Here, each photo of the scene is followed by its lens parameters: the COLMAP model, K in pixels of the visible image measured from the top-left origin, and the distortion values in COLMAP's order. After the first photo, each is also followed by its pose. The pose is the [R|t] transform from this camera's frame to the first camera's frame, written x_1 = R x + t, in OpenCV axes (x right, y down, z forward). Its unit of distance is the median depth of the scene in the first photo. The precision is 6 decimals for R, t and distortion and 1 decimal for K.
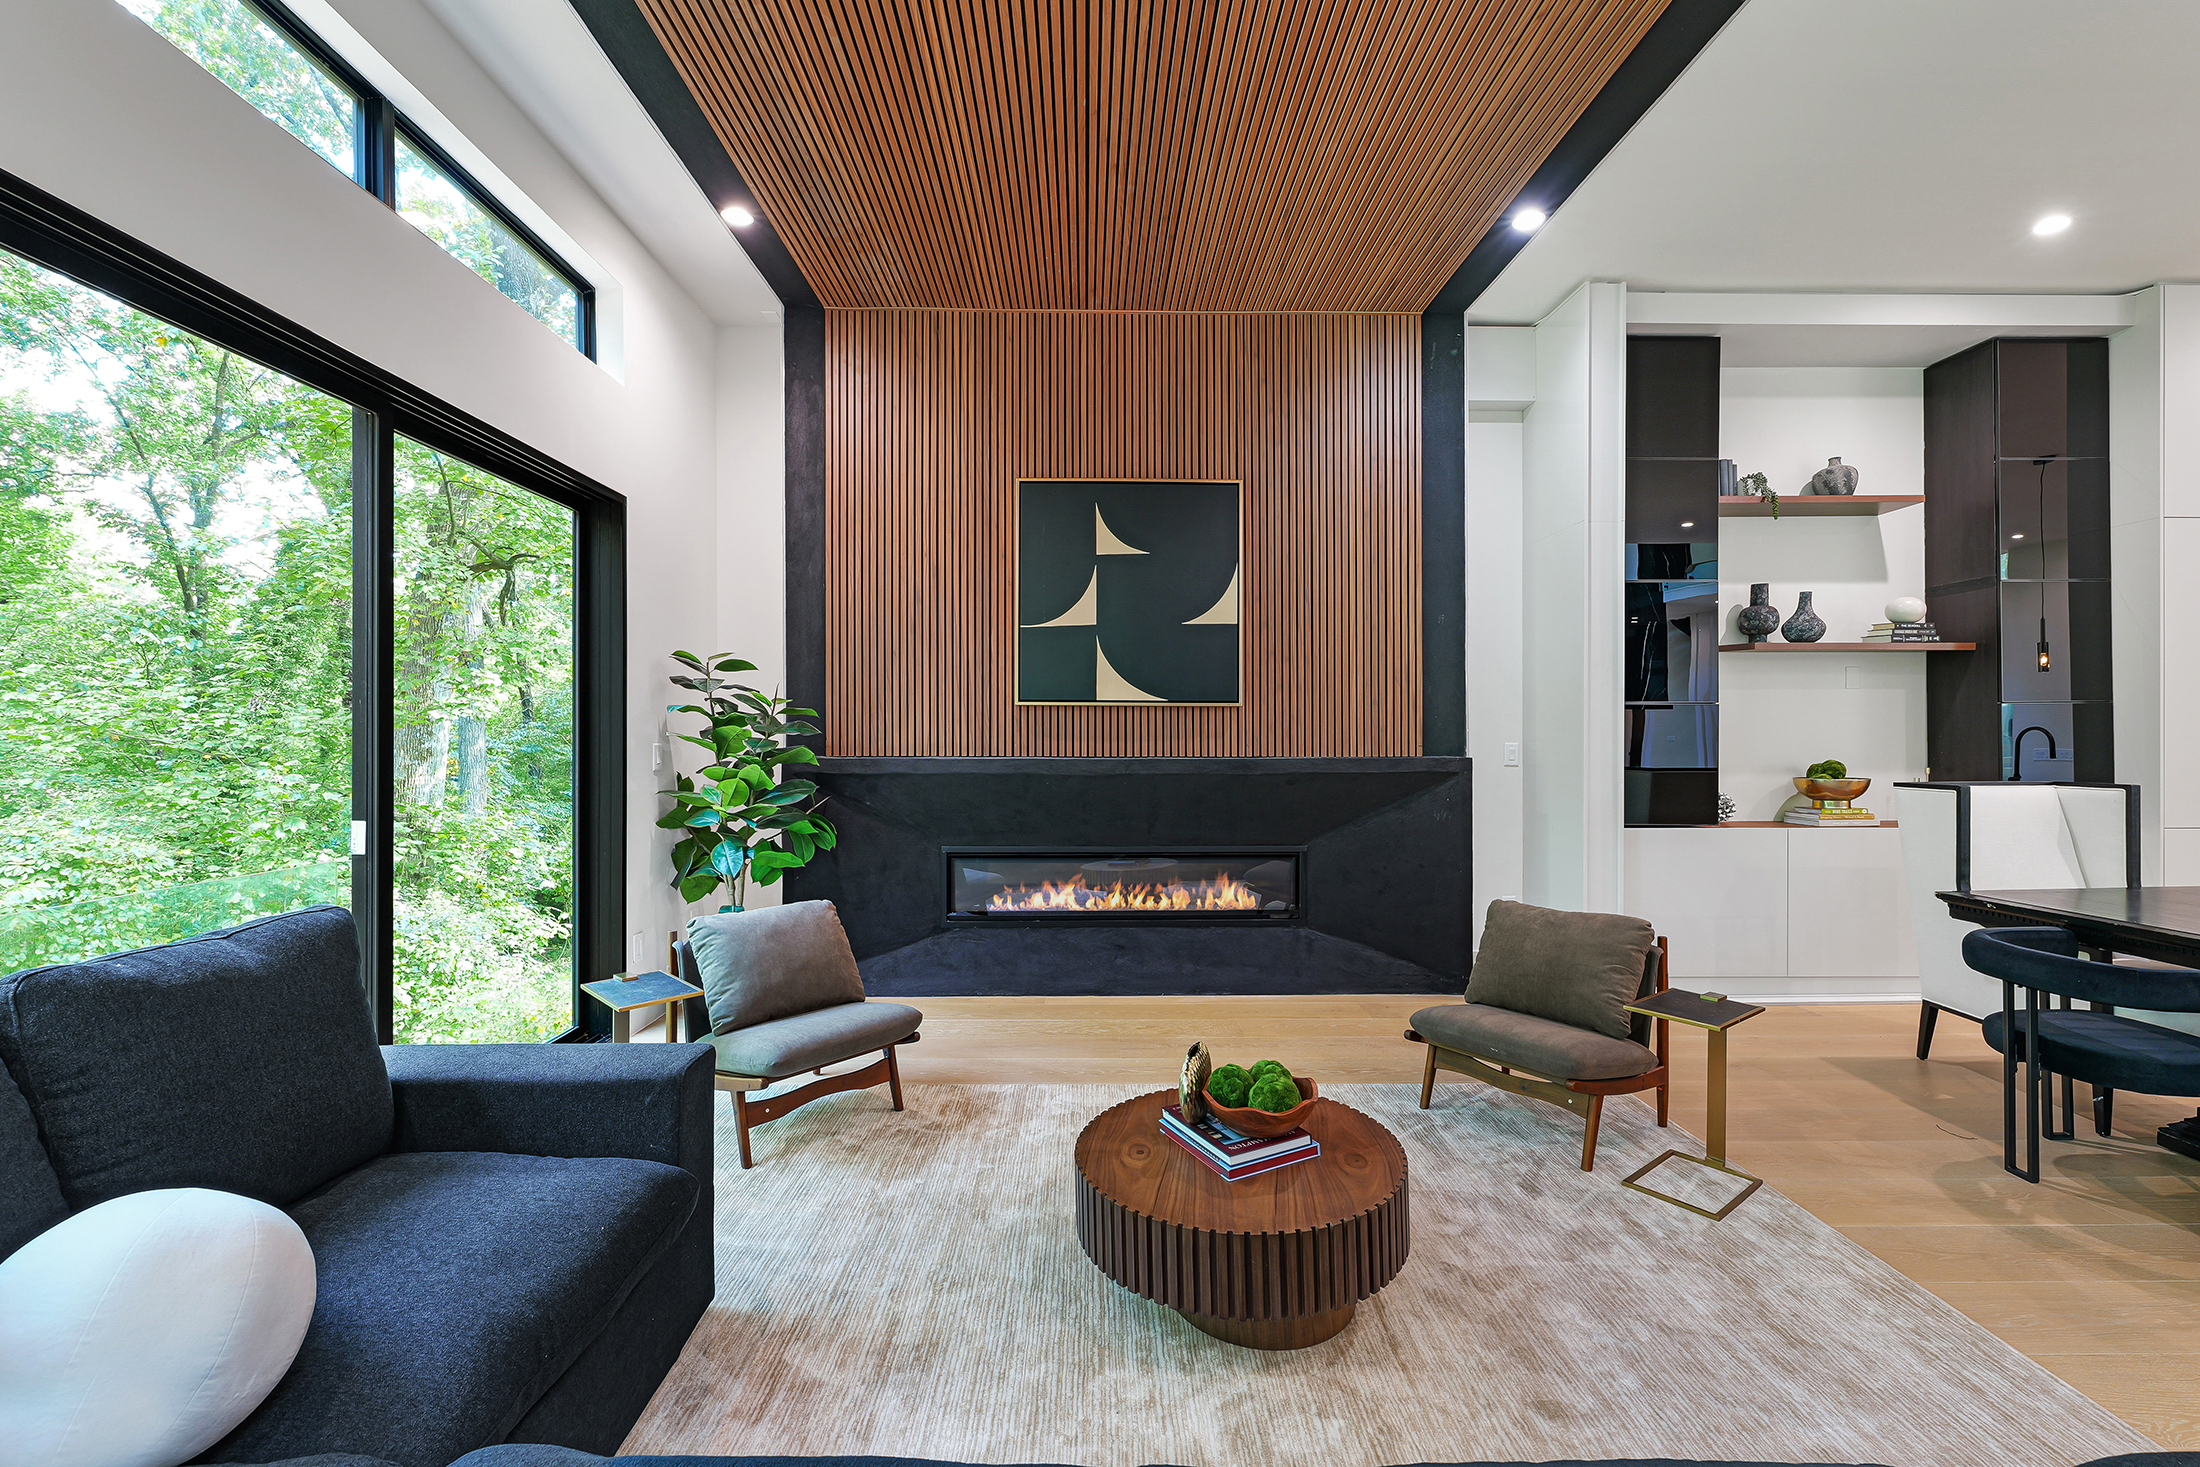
lens RADIAL K [[898.3, 0, 1104.8], [0, 898.3, 736.1], [0, 0, 1]] dist [-0.000329, 0.000452]
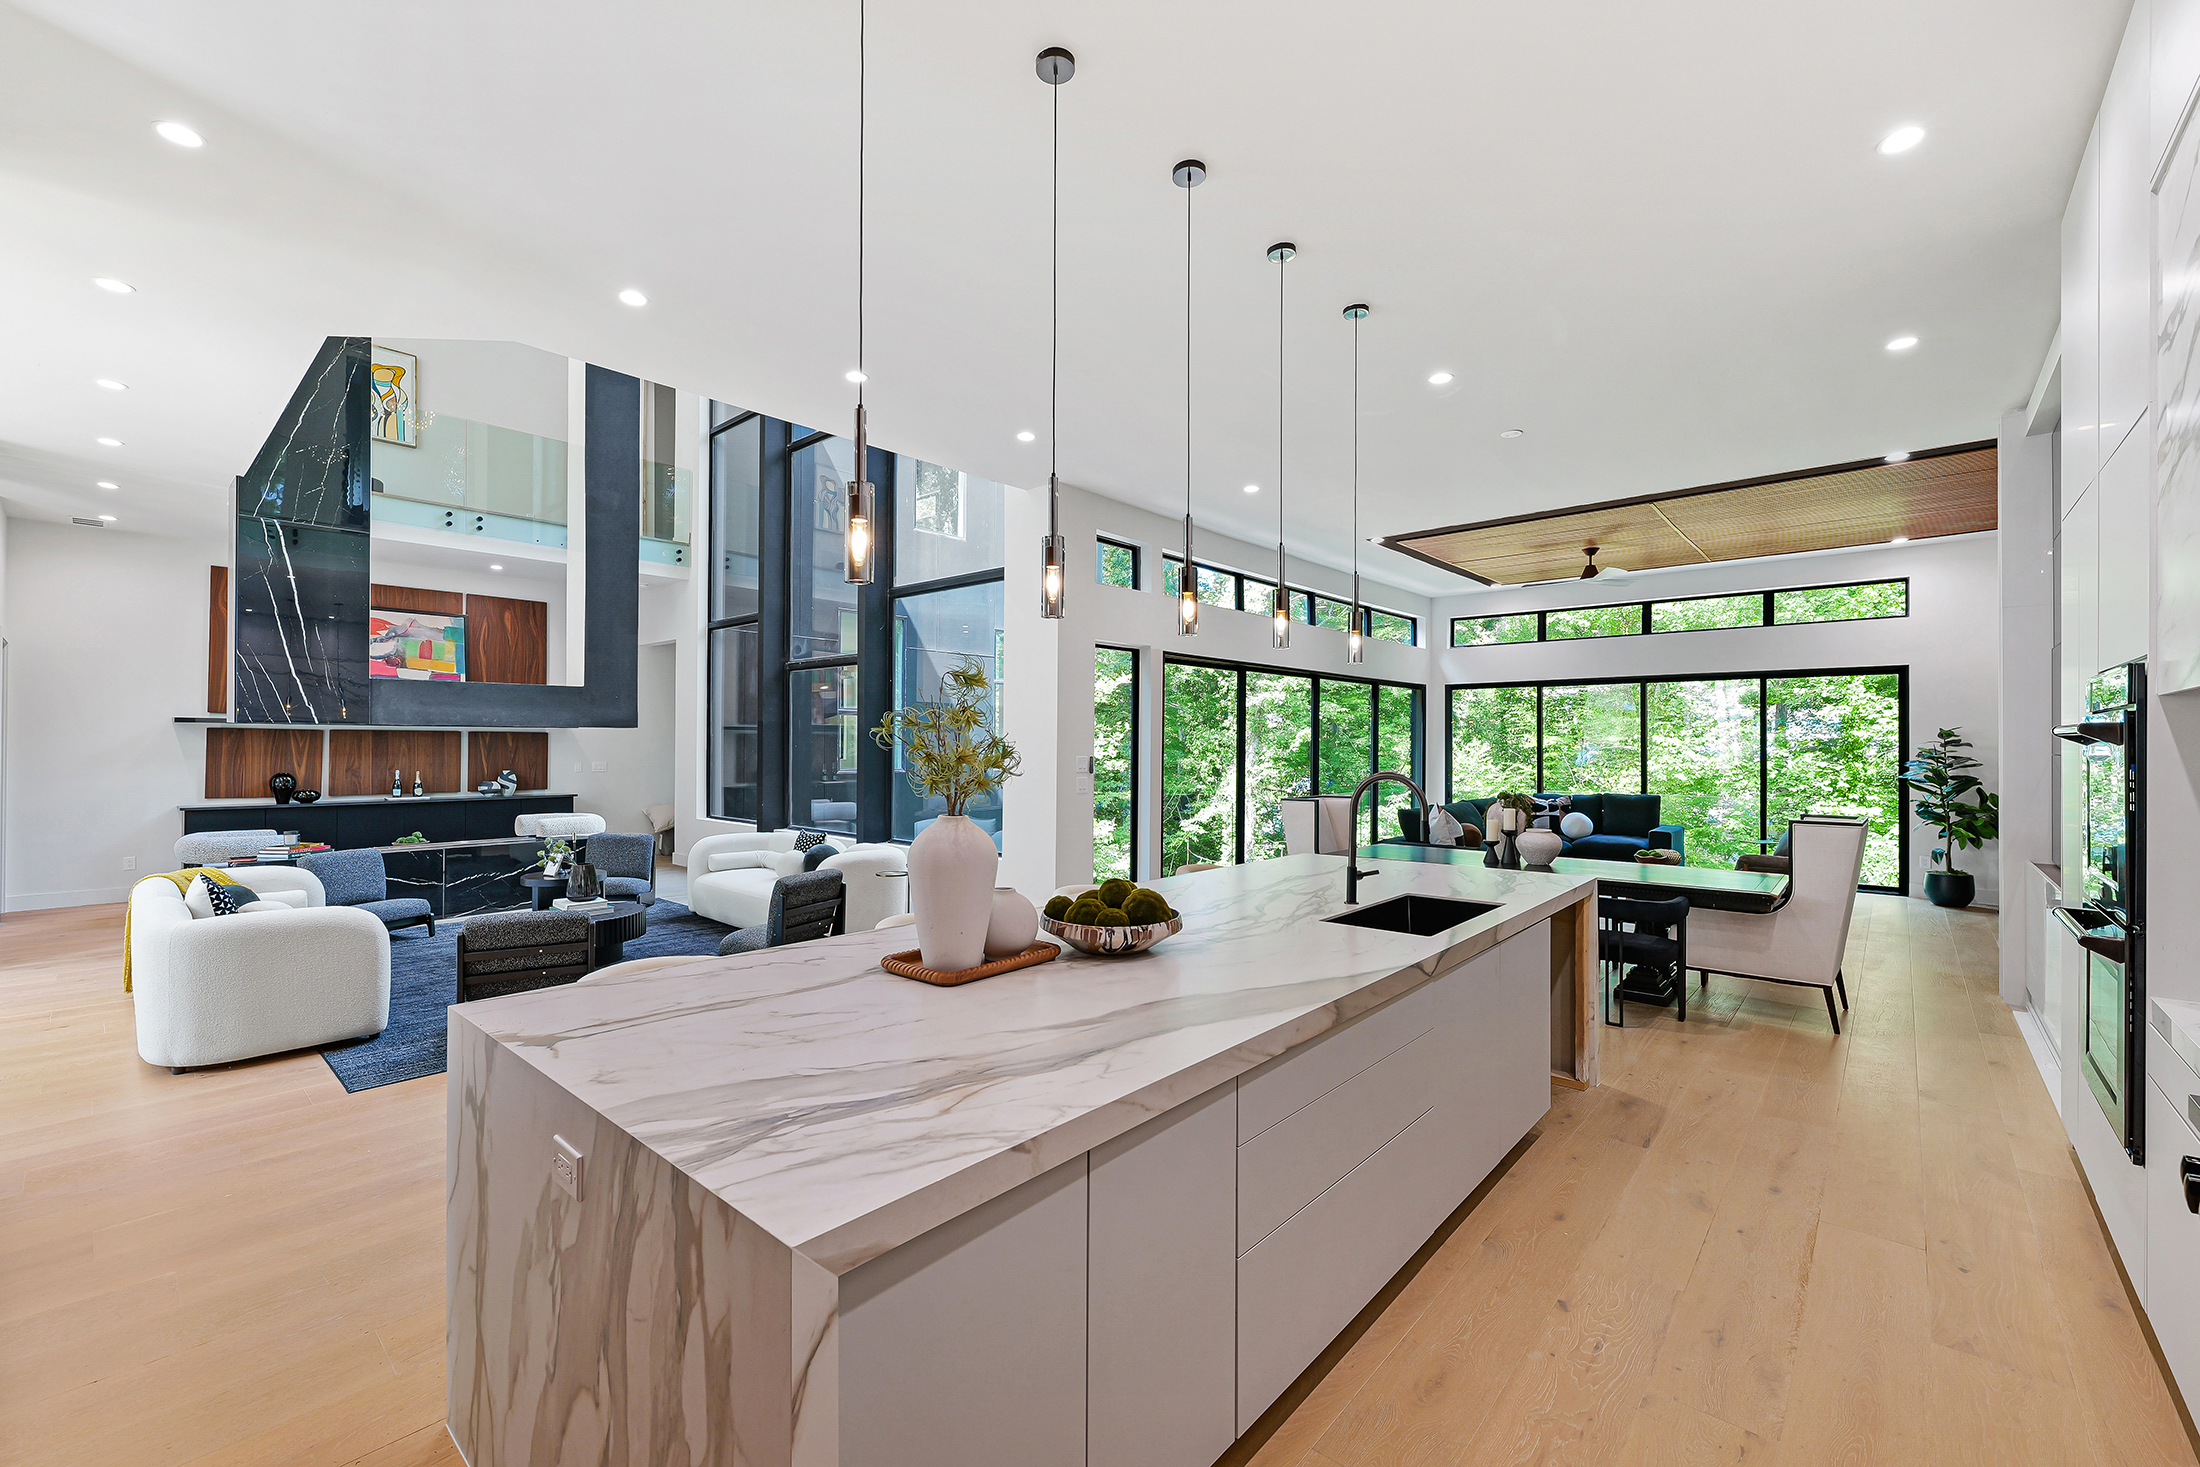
lens RADIAL K [[898.3, 0, 1094.1], [0, 898.3, 739.4], [0, 0, 1]] dist [-0.000329, 0.000452]
pose [[-0.680528, -0.005201, -0.732704, 2.200438], [-0.000876, 0.999980, -0.006285, -0.046901], [0.732722, -0.003635, -0.680519, 0.869246]]
